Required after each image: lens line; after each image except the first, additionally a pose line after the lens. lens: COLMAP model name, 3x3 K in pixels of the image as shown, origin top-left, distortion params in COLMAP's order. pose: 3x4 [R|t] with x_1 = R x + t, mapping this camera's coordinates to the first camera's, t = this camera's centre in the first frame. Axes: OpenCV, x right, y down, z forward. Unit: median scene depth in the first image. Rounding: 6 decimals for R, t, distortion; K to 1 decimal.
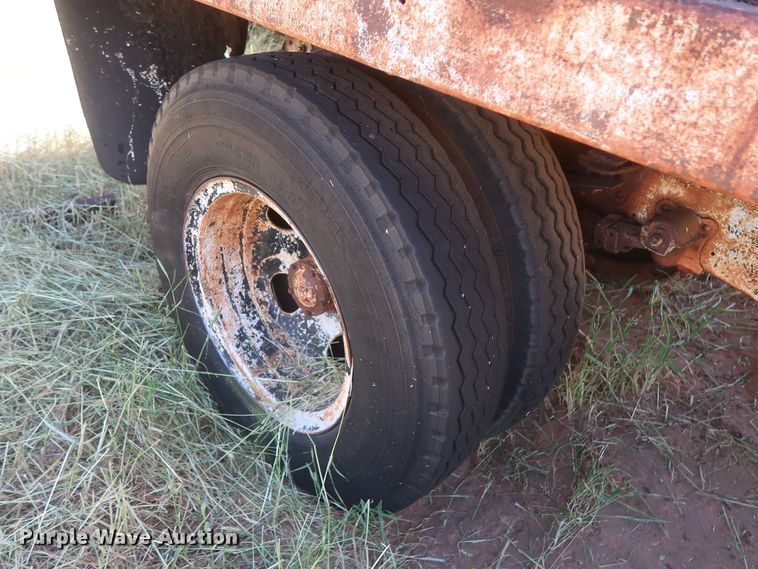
lens RADIAL K [[600.1, 0, 379.0], [0, 600.1, 284.5], [0, 0, 1]] dist [-0.036521, 0.008382]
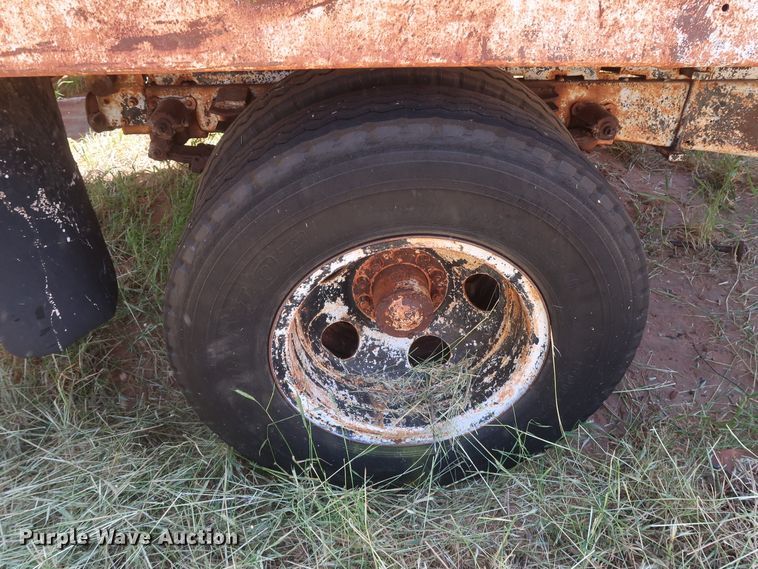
lens RADIAL K [[600.1, 0, 379.0], [0, 600.1, 284.5], [0, 0, 1]] dist [-0.036521, 0.008382]
pose [[0.660037, -0.515235, 0.546703, -0.638859], [0.474051, 0.850211, 0.228948, -0.271264], [-0.582775, 0.108051, 0.805418, 0.210551]]
